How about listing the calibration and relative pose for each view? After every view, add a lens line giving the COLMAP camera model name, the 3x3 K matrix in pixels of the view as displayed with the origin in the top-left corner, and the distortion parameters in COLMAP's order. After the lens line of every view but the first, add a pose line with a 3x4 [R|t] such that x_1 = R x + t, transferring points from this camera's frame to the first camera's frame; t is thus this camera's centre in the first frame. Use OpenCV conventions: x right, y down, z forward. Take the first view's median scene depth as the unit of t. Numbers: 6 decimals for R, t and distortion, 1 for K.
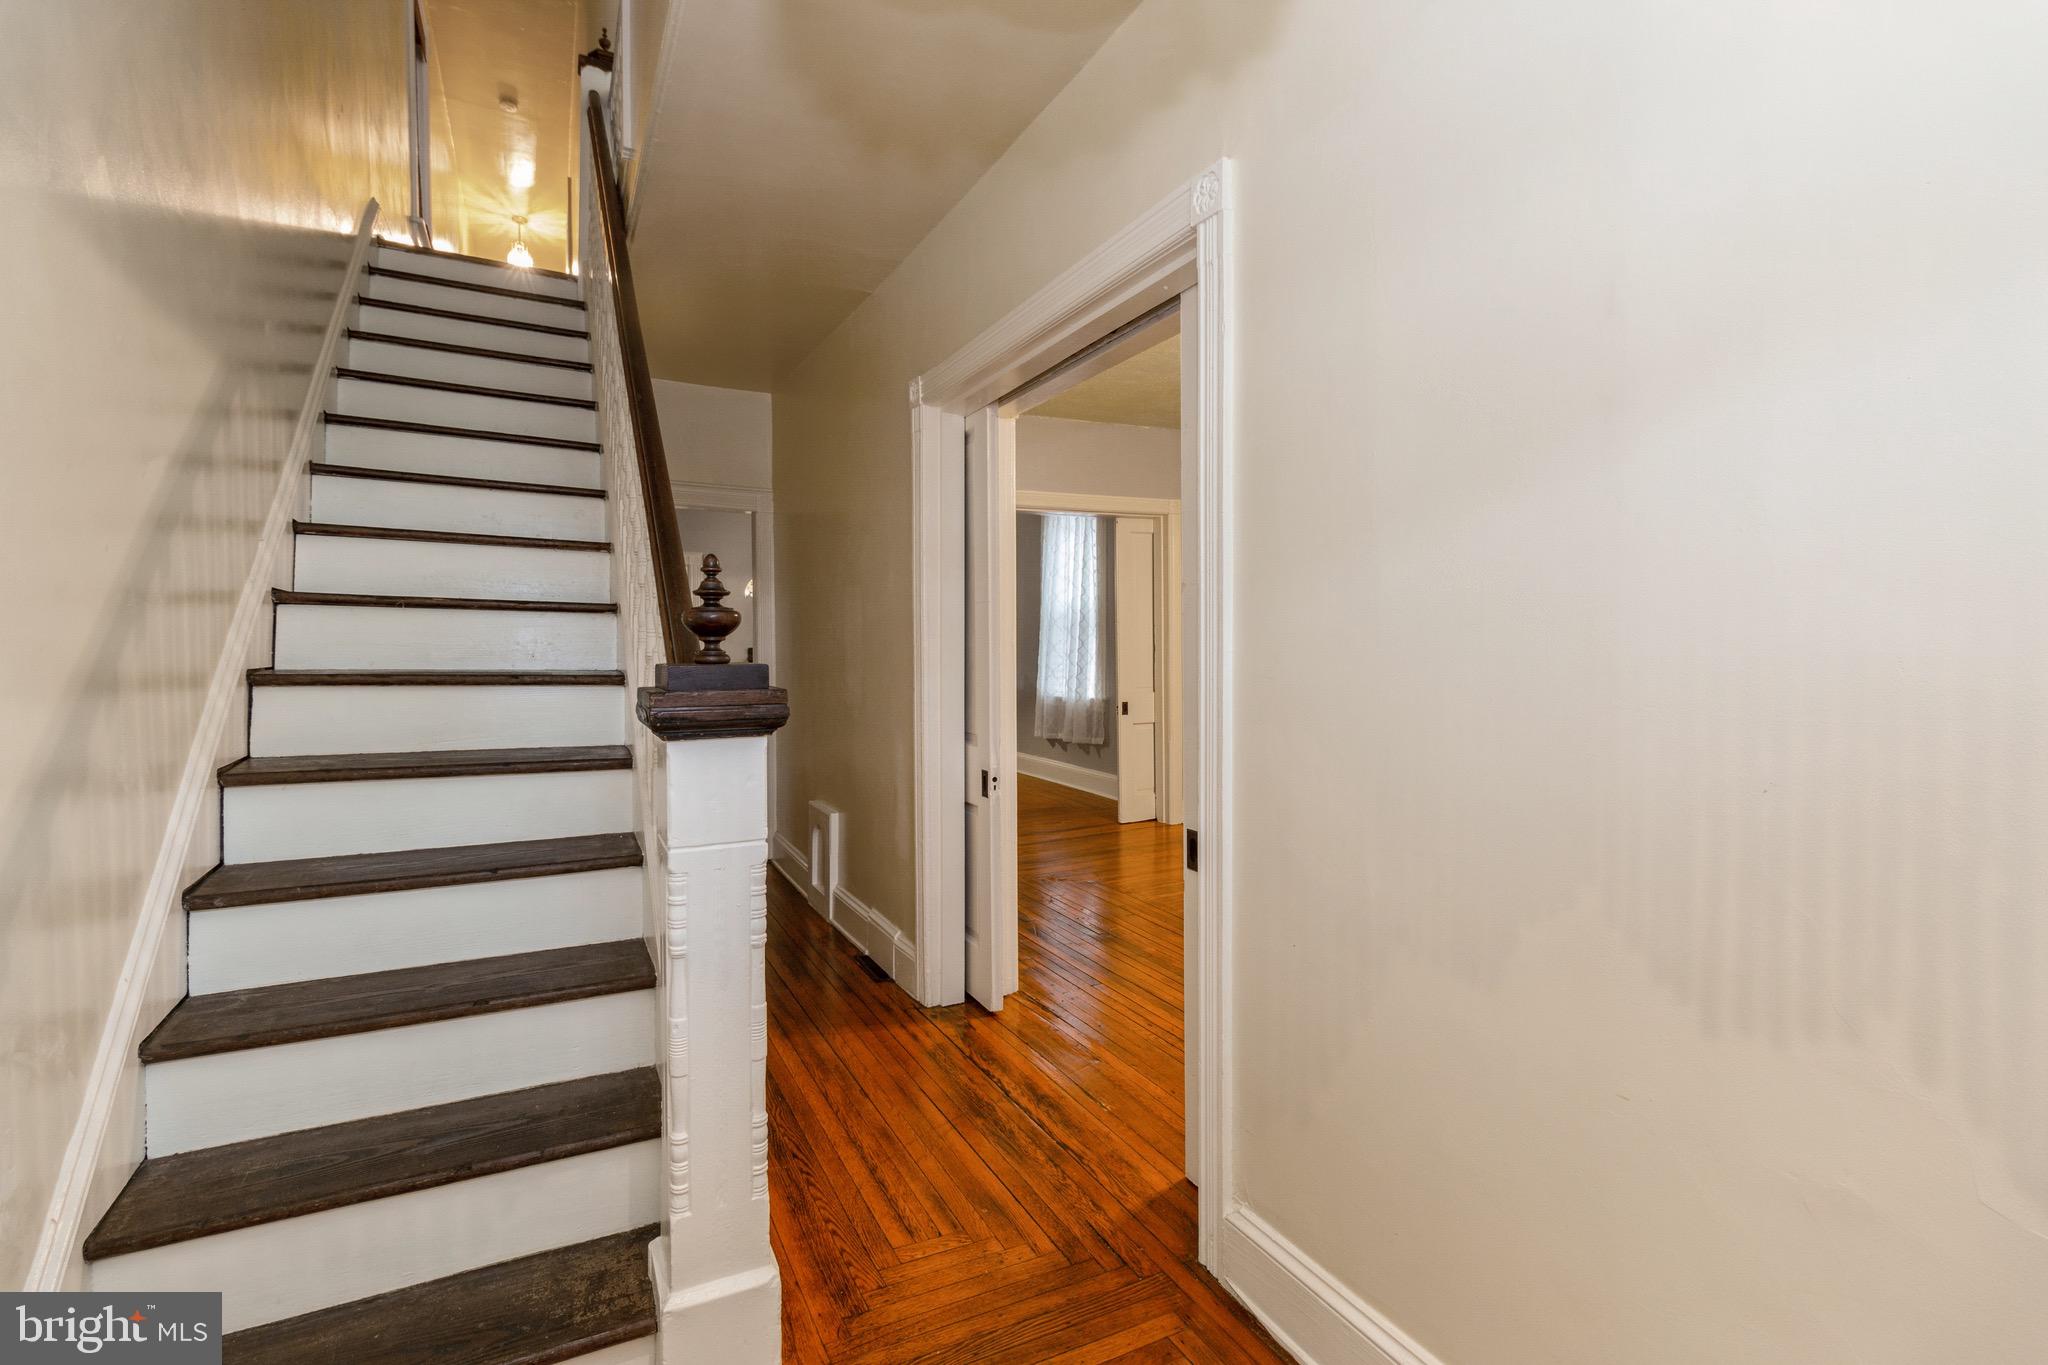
lens RADIAL K [[949.9, 0, 1007.7], [0, 949.9, 670.1], [0, 0, 1]] dist [0.004853, -0.000251]
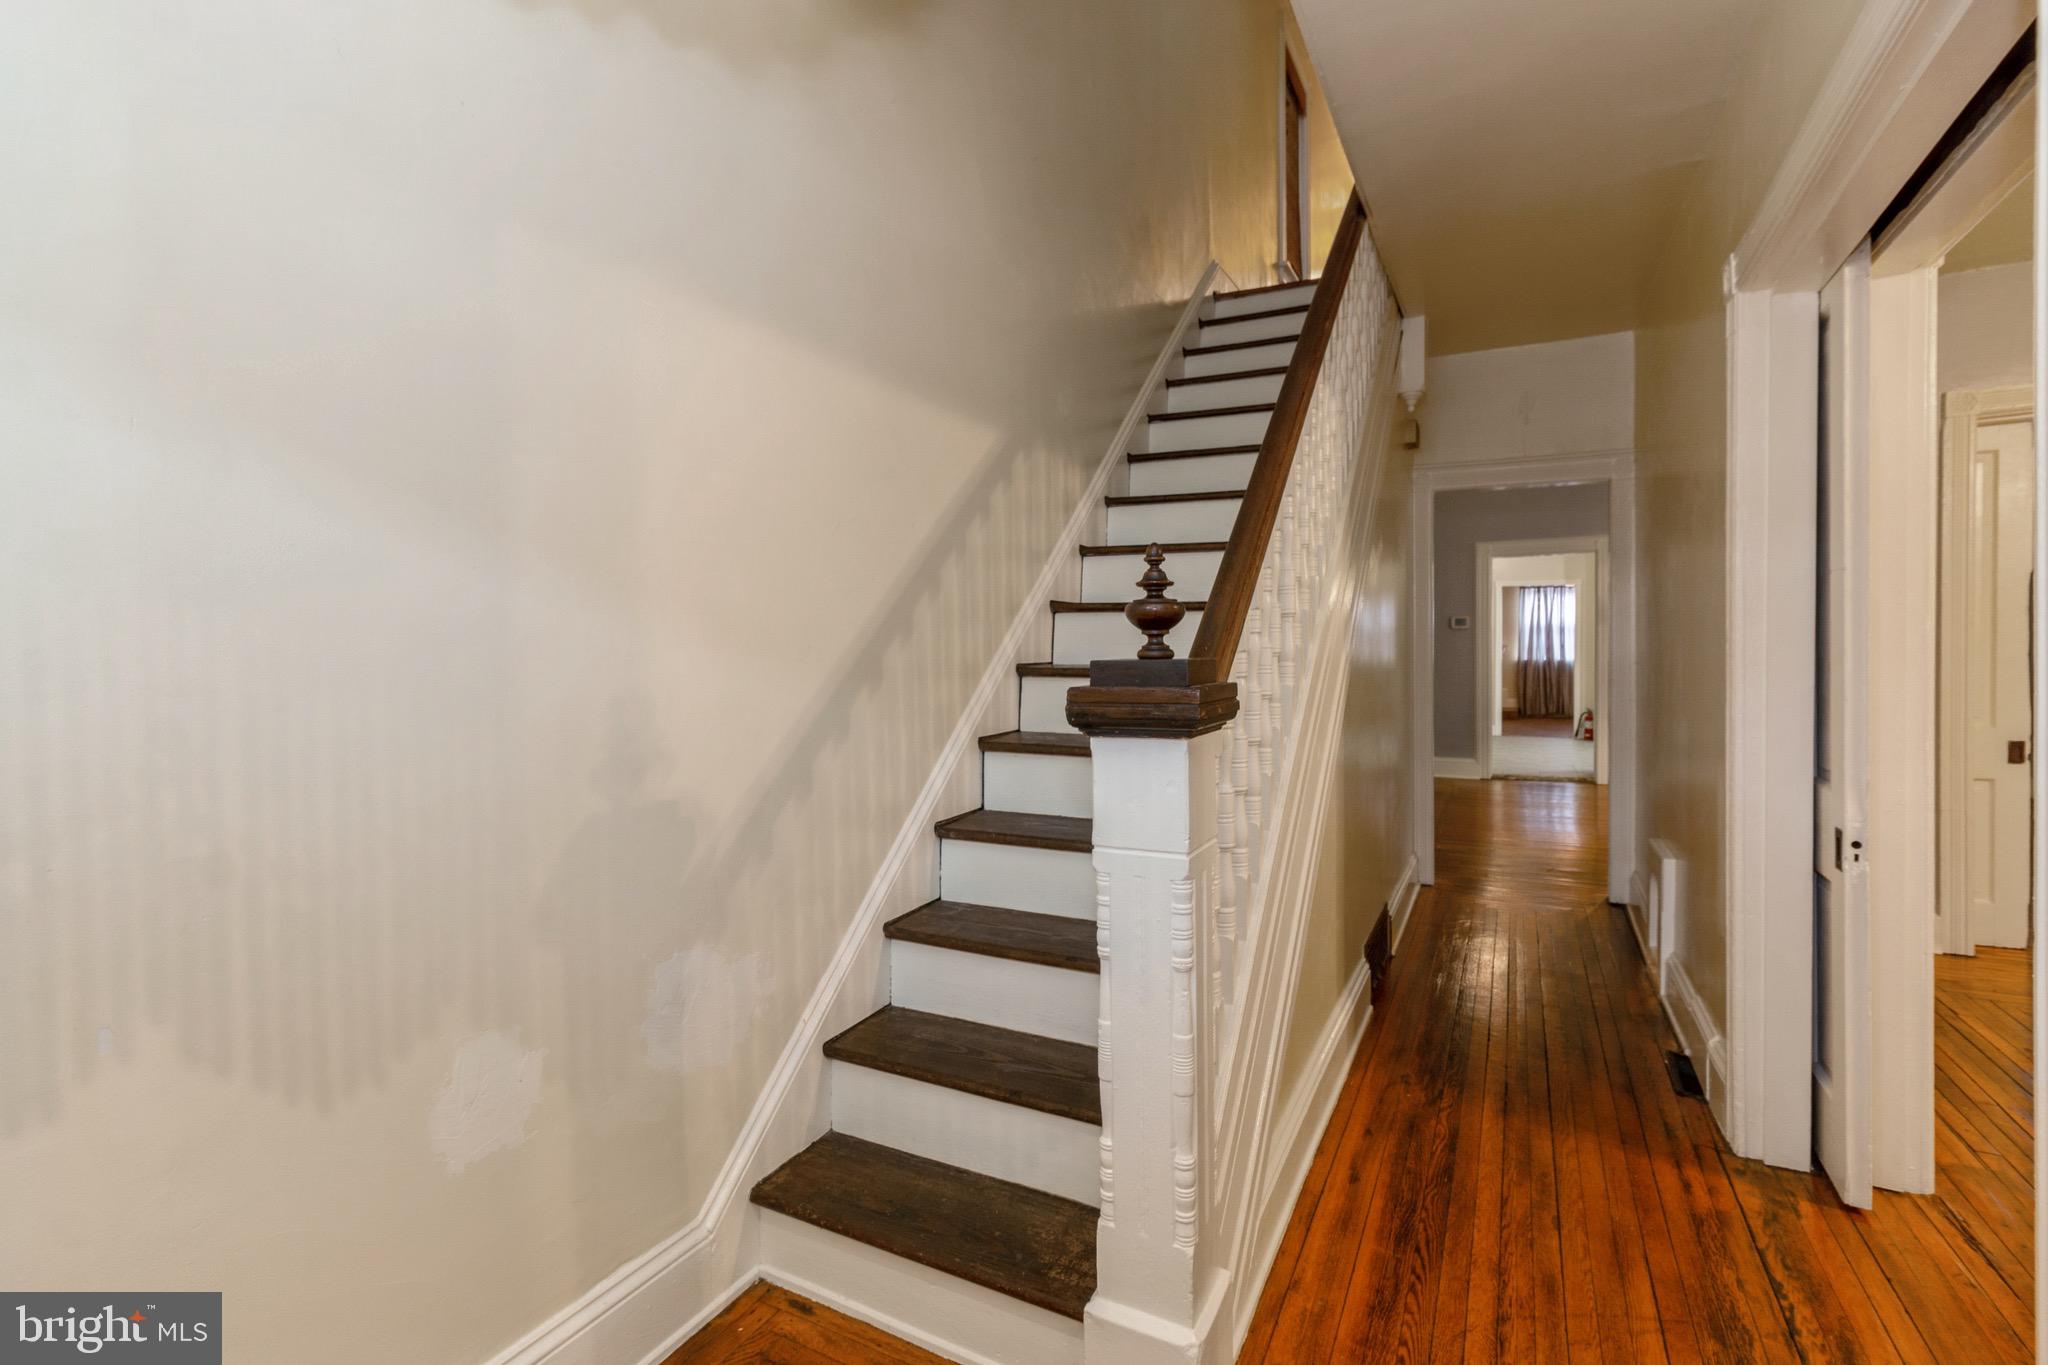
lens RADIAL K [[949.9, 0, 1012.3], [0, 949.9, 670.6], [0, 0, 1]] dist [0.004853, -0.000251]
pose [[0.577229, 0.012742, -0.816483, 0.243706], [-0.012161, 0.999902, 0.007007, -0.000016], [0.816492, 0.005884, 0.577327, 0.219685]]
